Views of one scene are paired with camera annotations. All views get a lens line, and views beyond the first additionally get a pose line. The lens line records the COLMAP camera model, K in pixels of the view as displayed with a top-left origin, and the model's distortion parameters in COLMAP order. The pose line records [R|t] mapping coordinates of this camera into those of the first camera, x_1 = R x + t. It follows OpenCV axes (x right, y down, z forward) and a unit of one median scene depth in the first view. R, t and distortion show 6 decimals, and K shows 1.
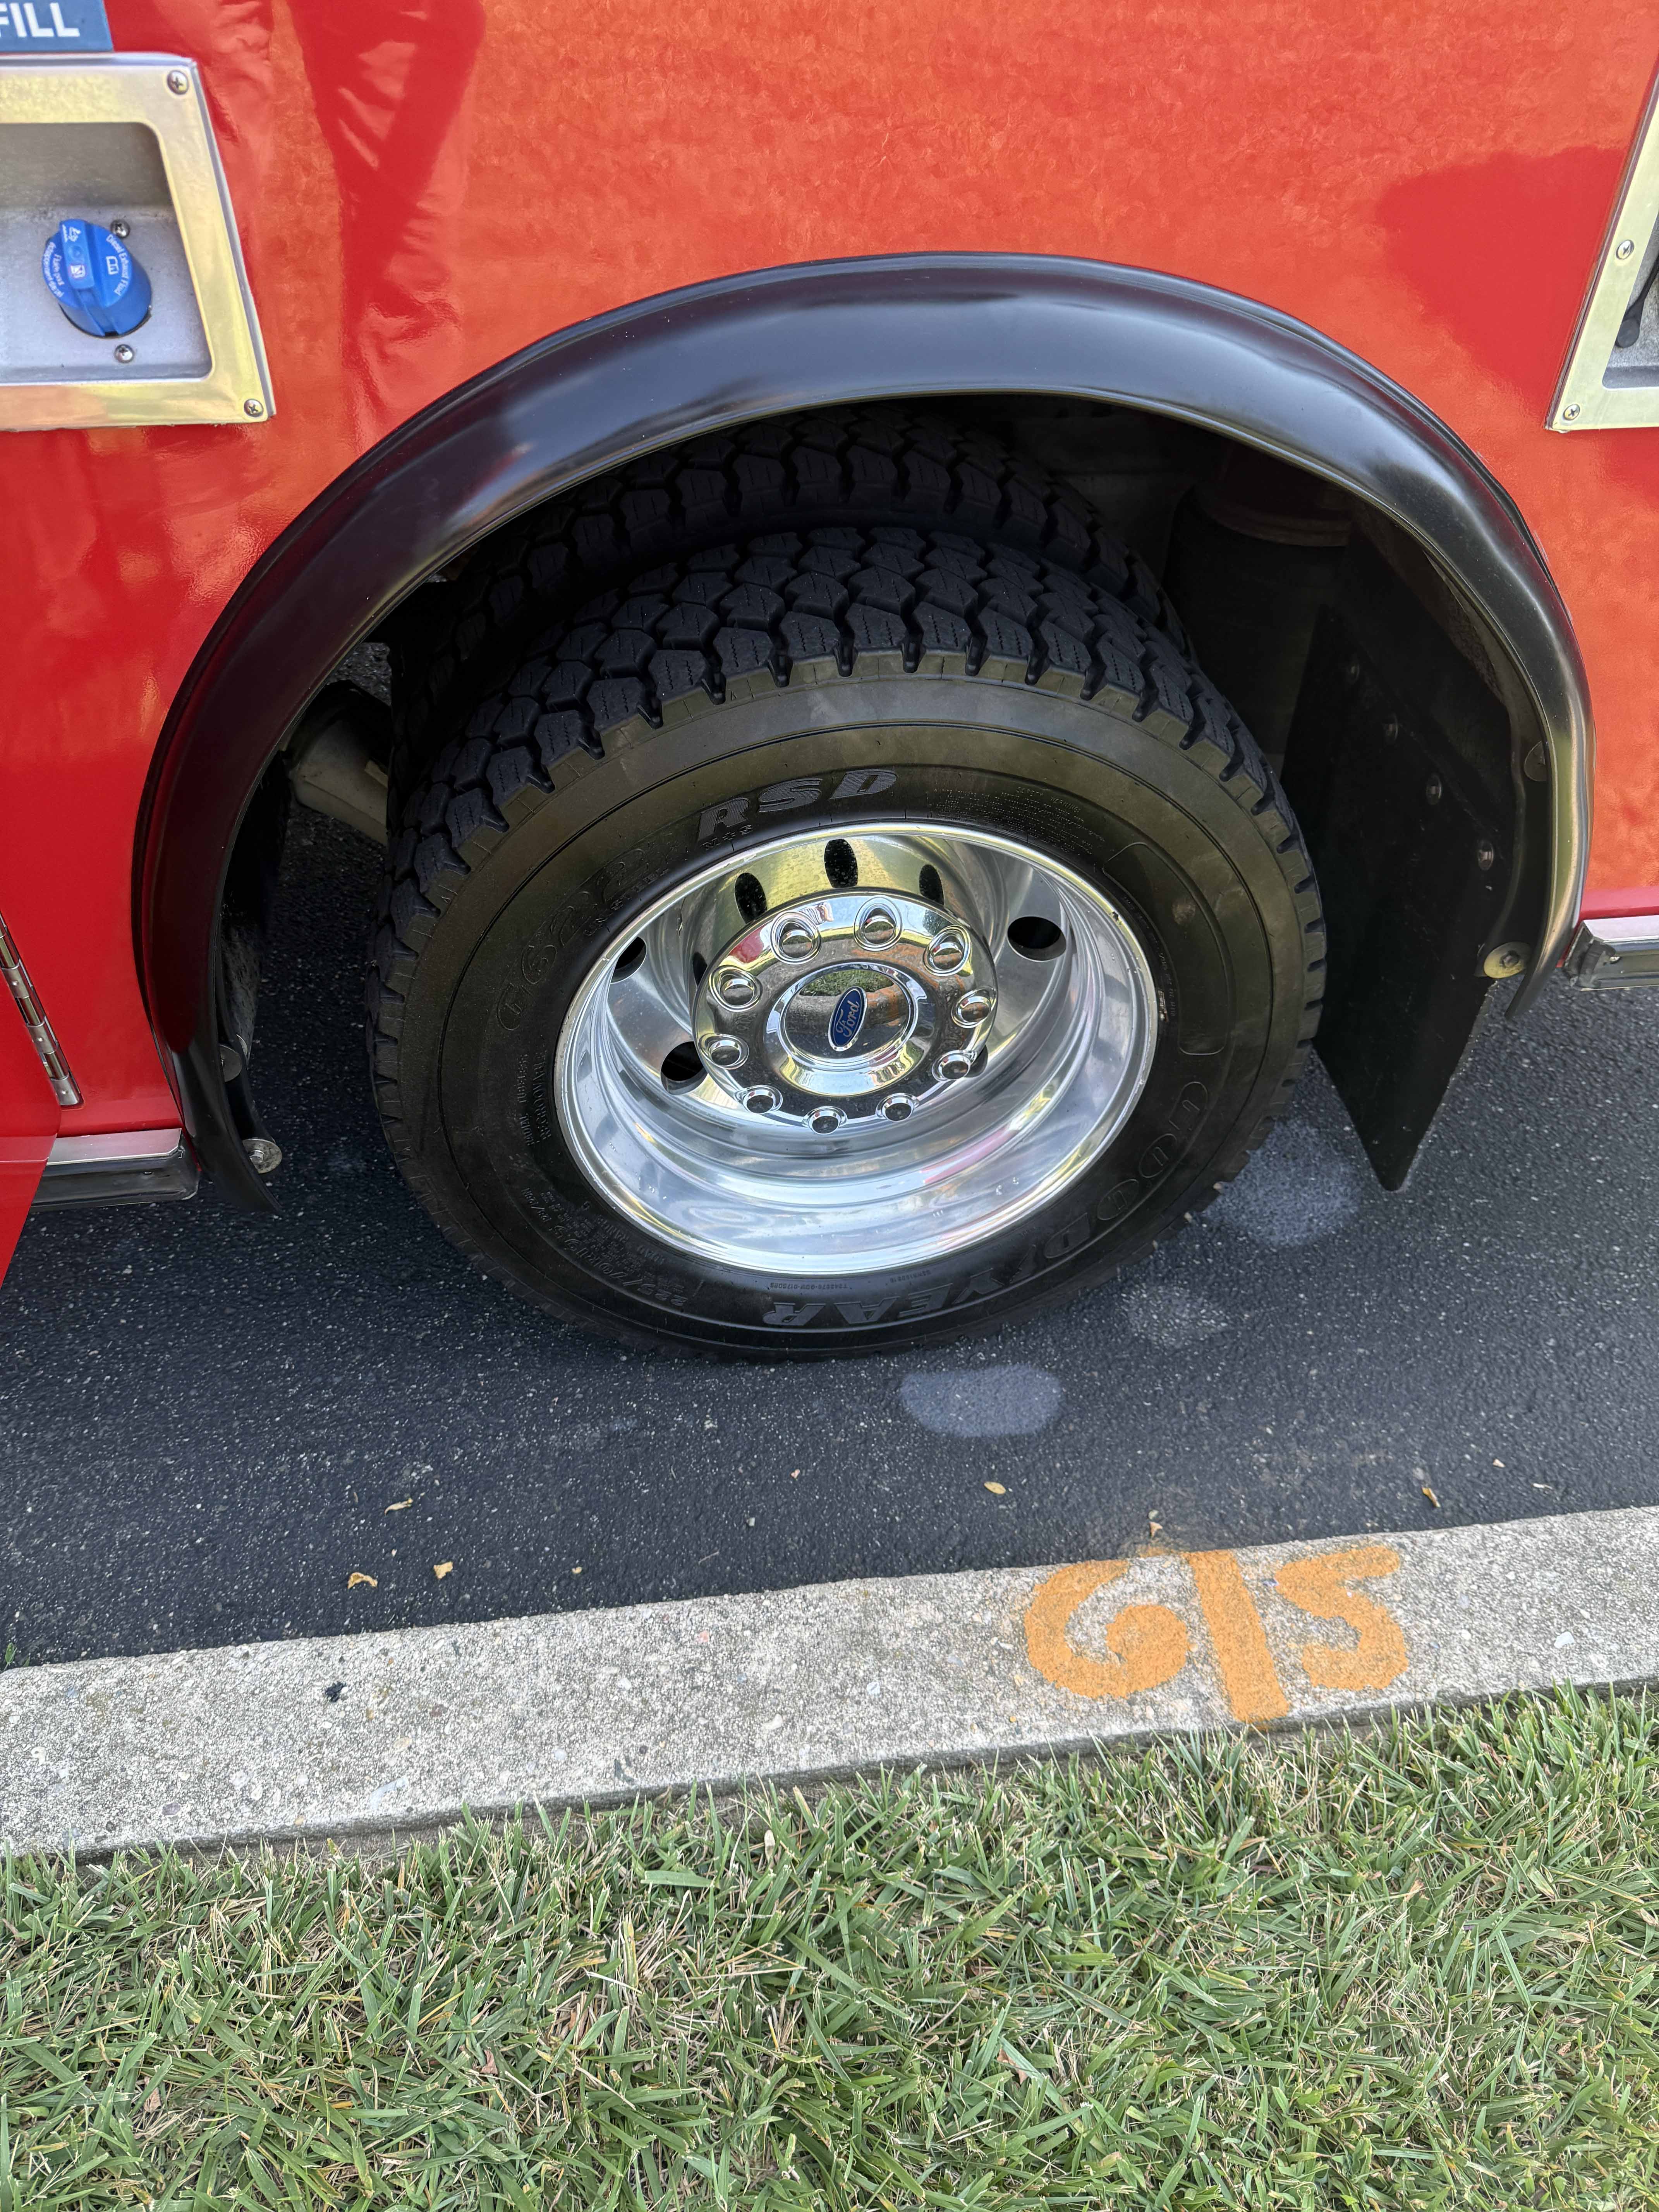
lens RADIAL K [[1561.5, 0, 818.4], [0, 1561.5, 1110.4], [0, 0, 1]] dist [-0.003989, -0.012010]
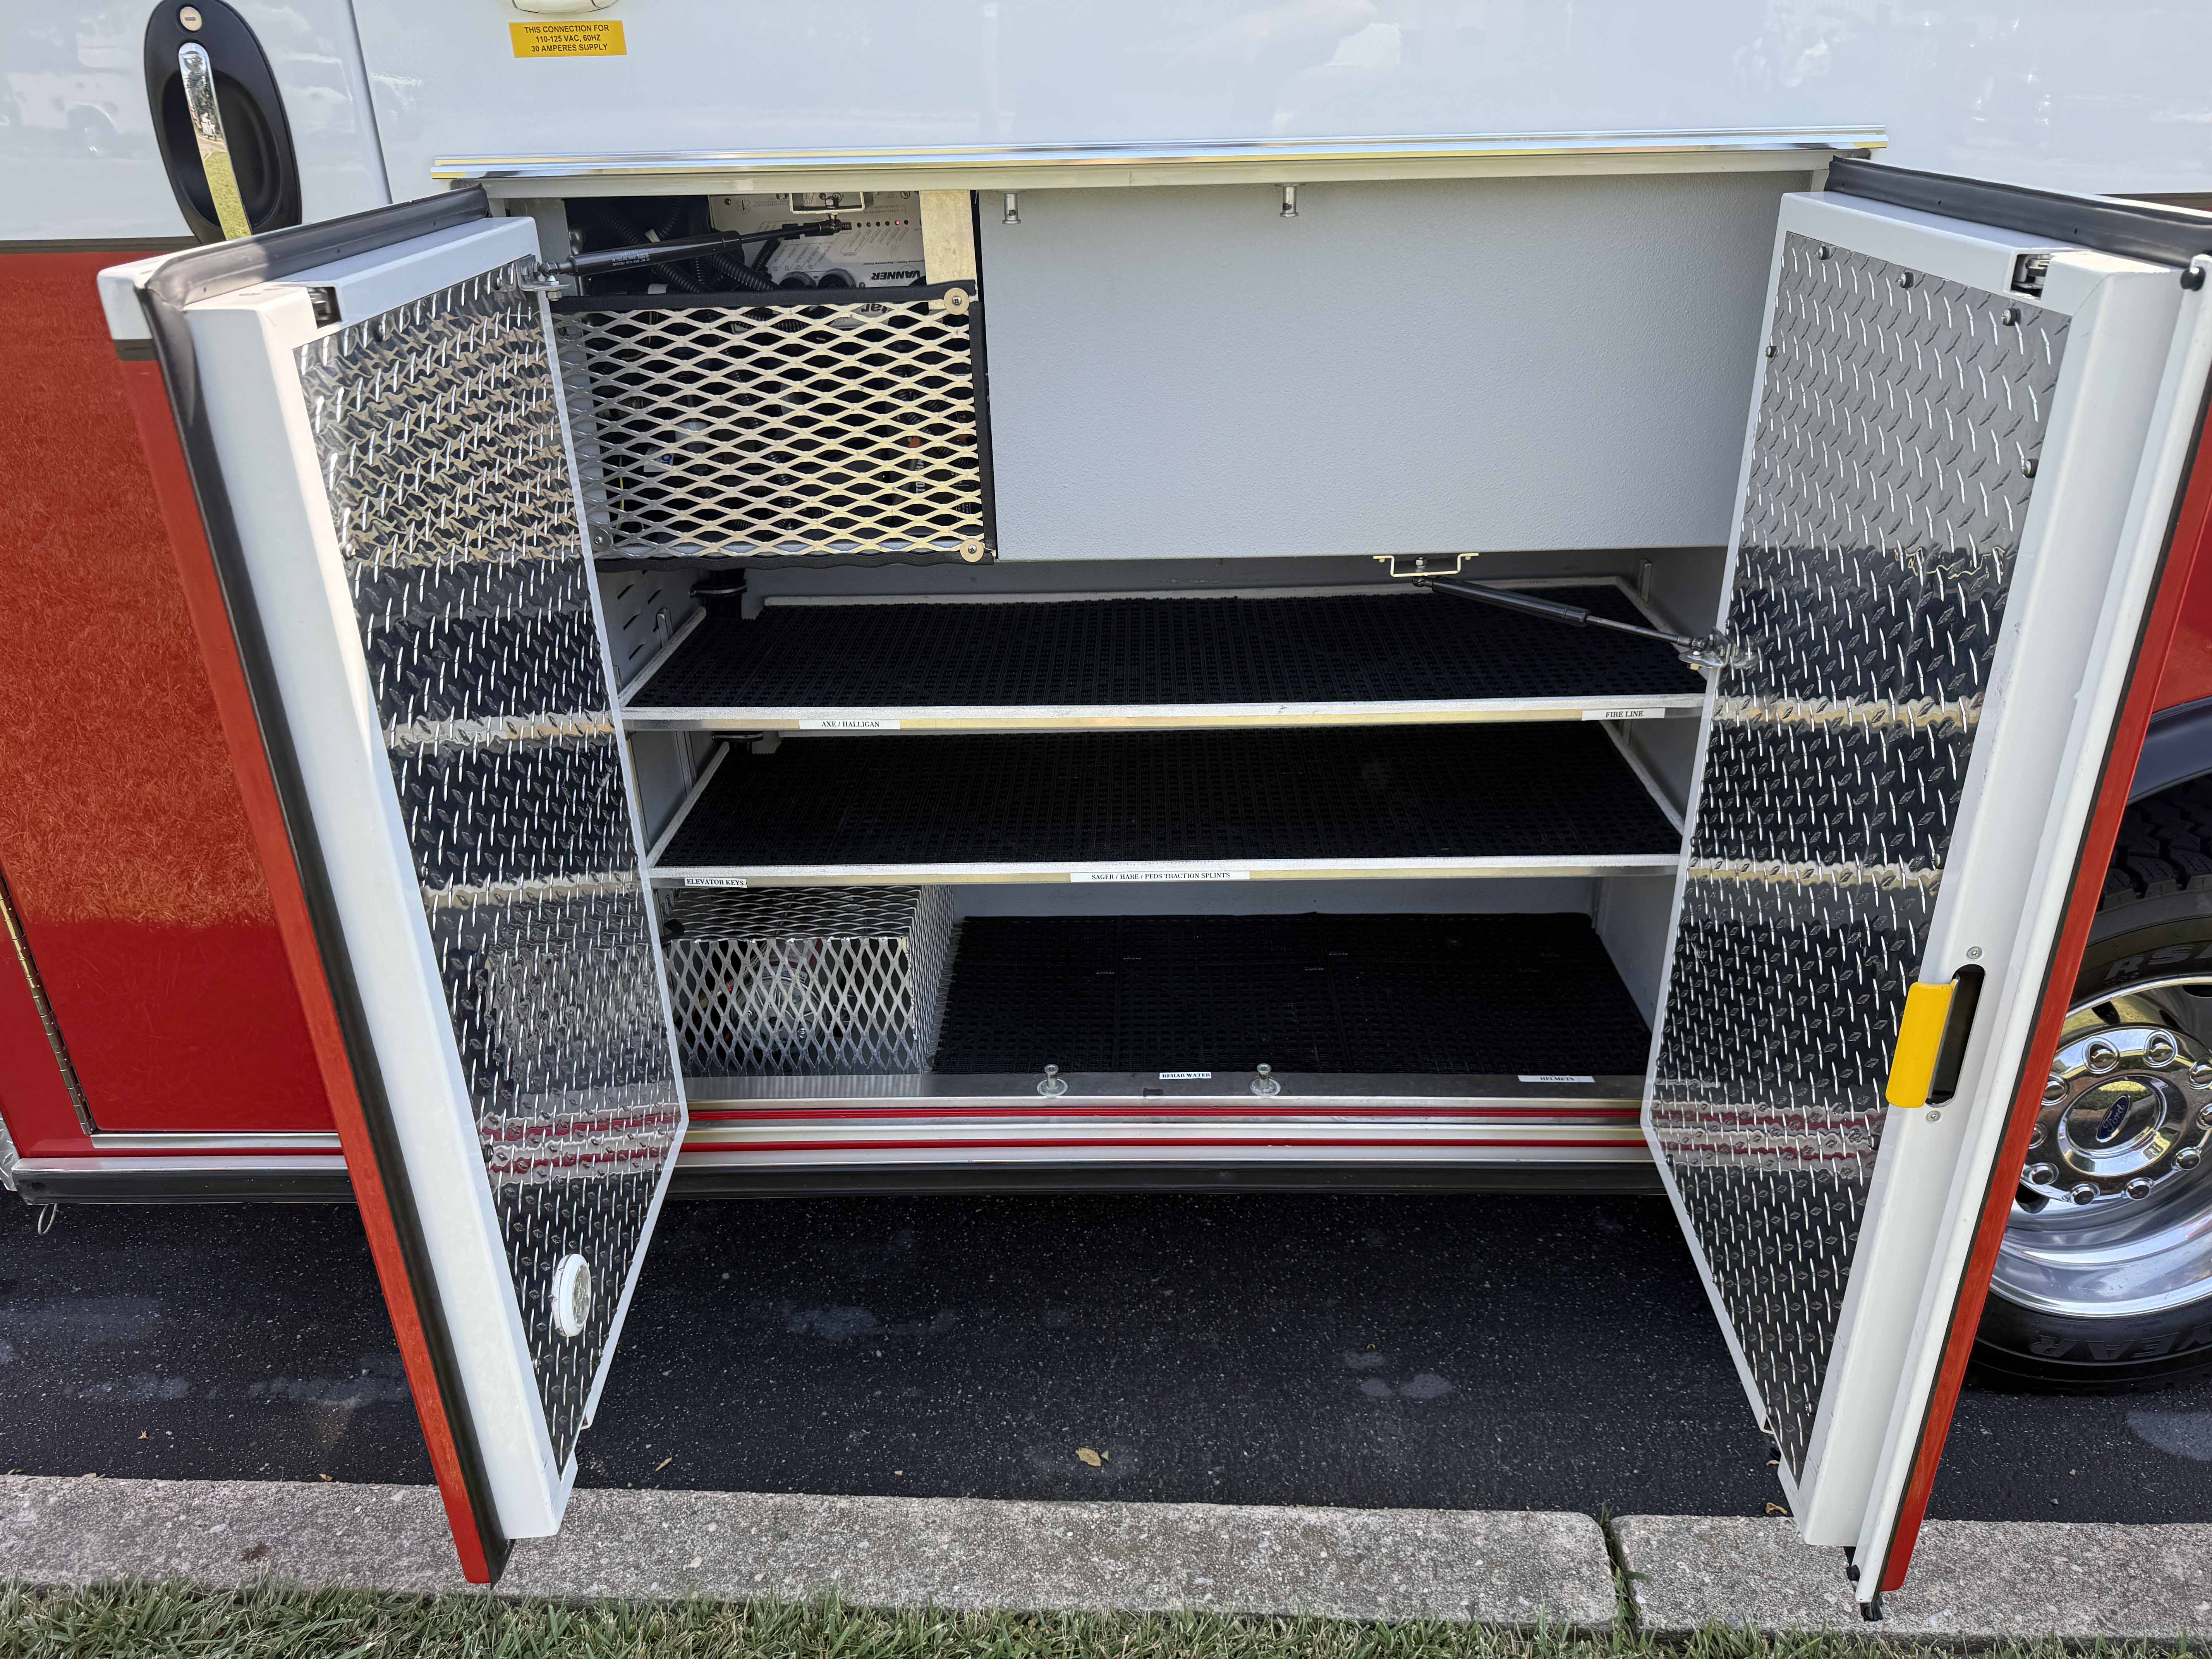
lens RADIAL K [[1561.5, 0, 1104.7], [0, 1561.5, 812.9], [0, 0, 1]] dist [-0.003989, -0.012010]
pose [[0.982198, 0.024496, -0.186244, -0.611768], [-0.081957, 0.948001, -0.307532, 0.183869], [0.169026, 0.317322, 0.933133, -0.551299]]
